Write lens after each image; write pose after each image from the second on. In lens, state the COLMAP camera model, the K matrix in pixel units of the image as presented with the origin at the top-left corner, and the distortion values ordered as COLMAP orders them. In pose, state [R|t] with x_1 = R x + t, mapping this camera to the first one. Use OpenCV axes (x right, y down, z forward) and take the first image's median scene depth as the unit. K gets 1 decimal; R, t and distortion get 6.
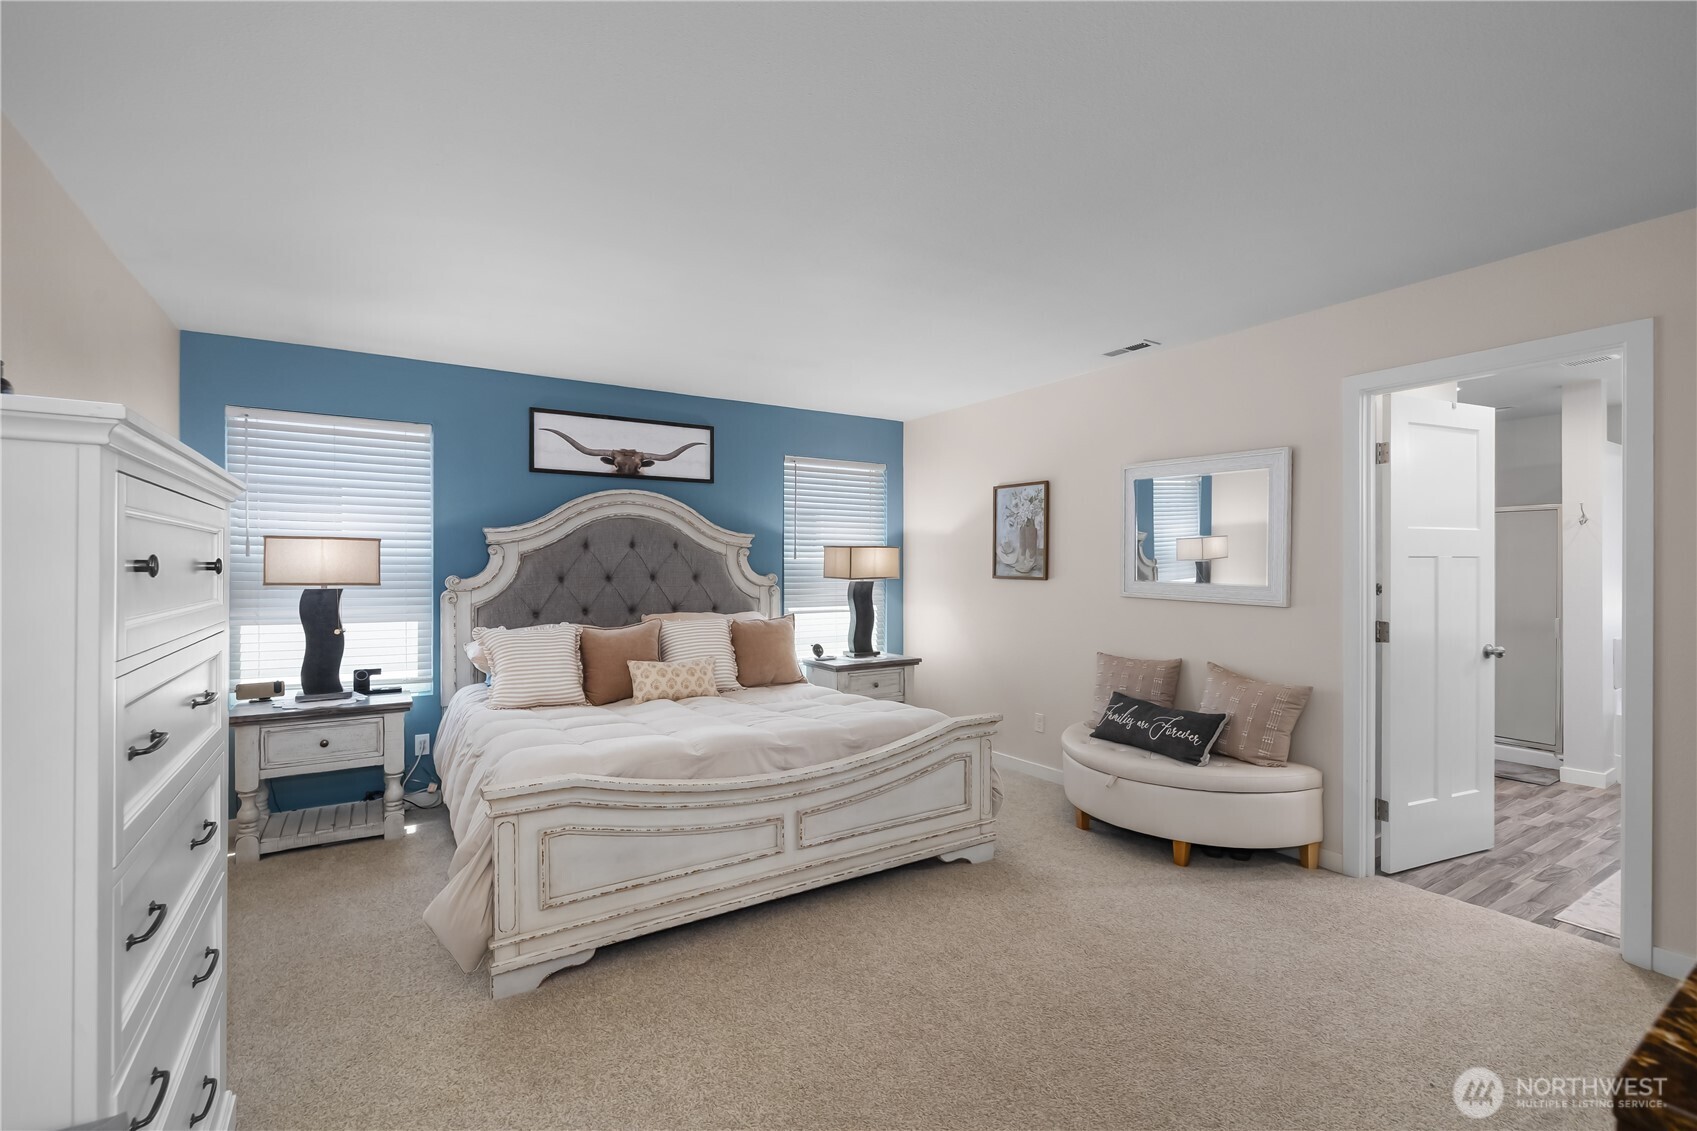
lens RADIAL K [[724.7, 0, 854.2], [0, 724.7, 564.6], [0, 0, 1]] dist [0.000197, 0.000565]
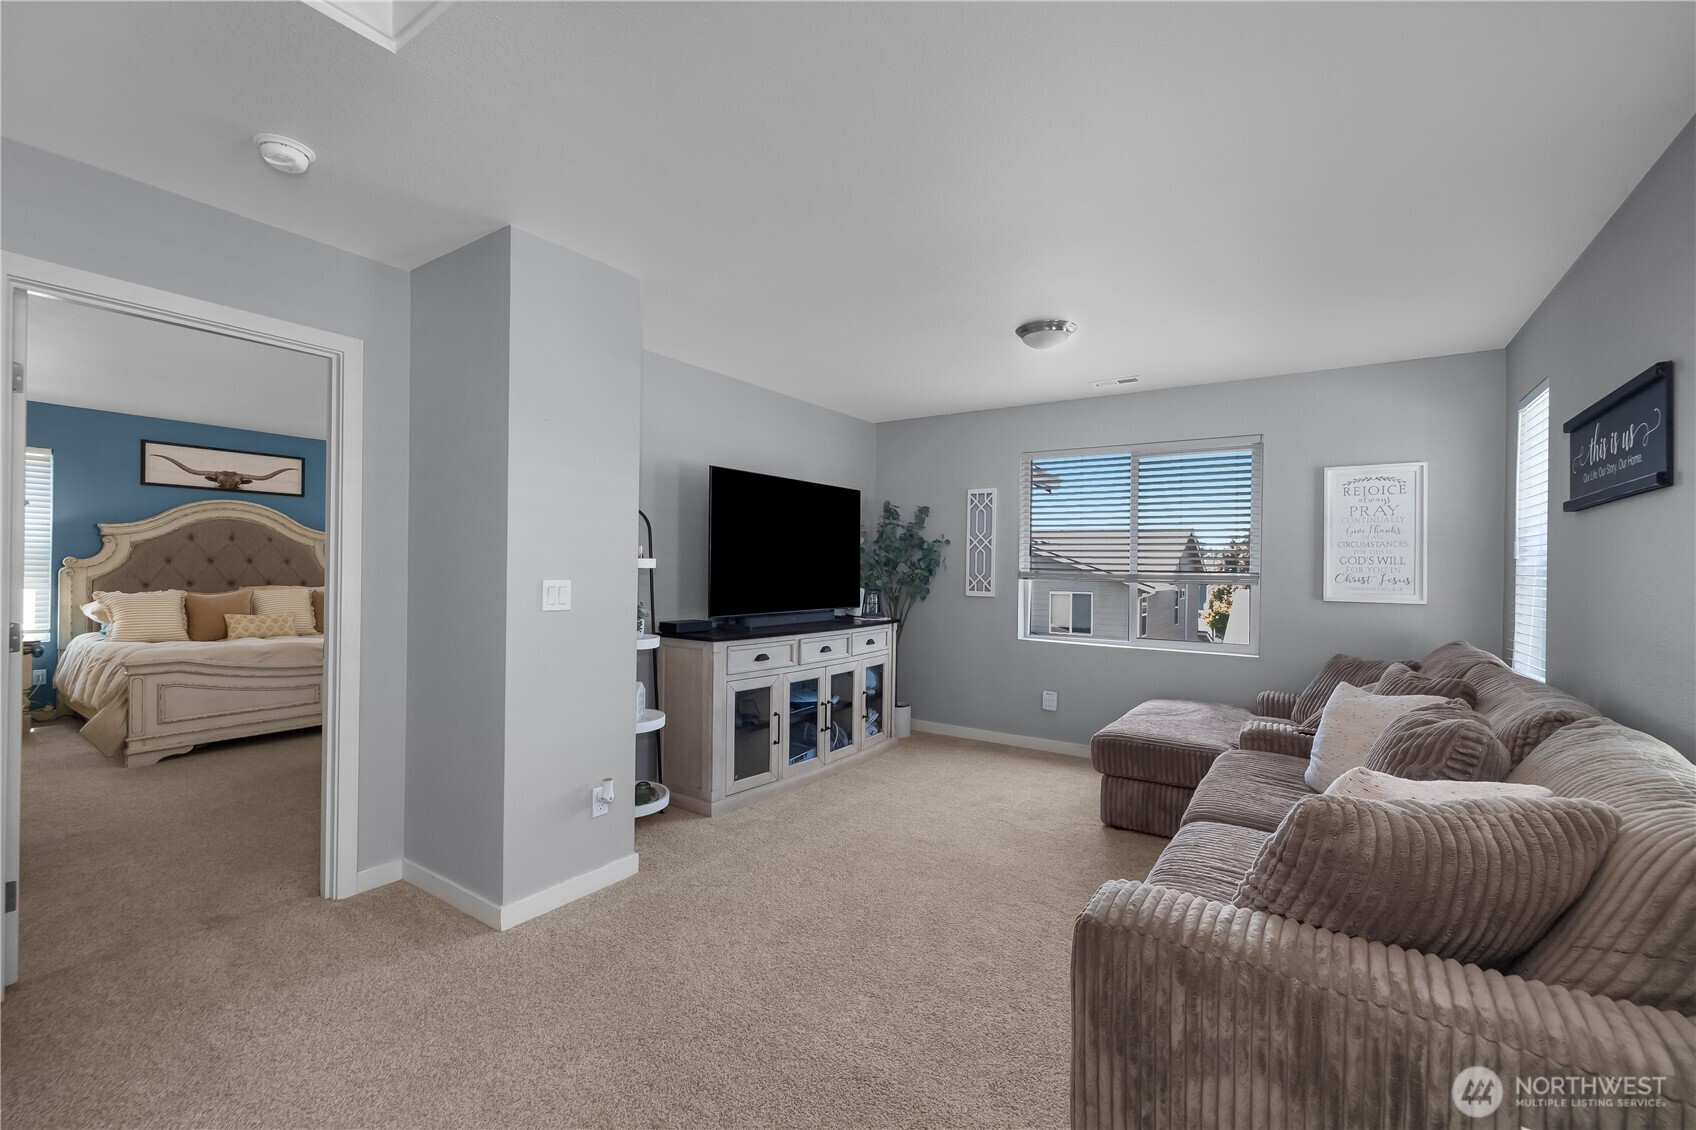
lens RADIAL K [[724.2, 0, 853.7], [0, 724.2, 564.1], [0, 0, 1]] dist [0.000197, 0.000565]
pose [[0.926250, 0.013983, 0.376651, 0.325668], [-0.014310, 0.999896, -0.001929, 0.010227], [-0.376638, -0.003603, 0.926353, -0.877524]]
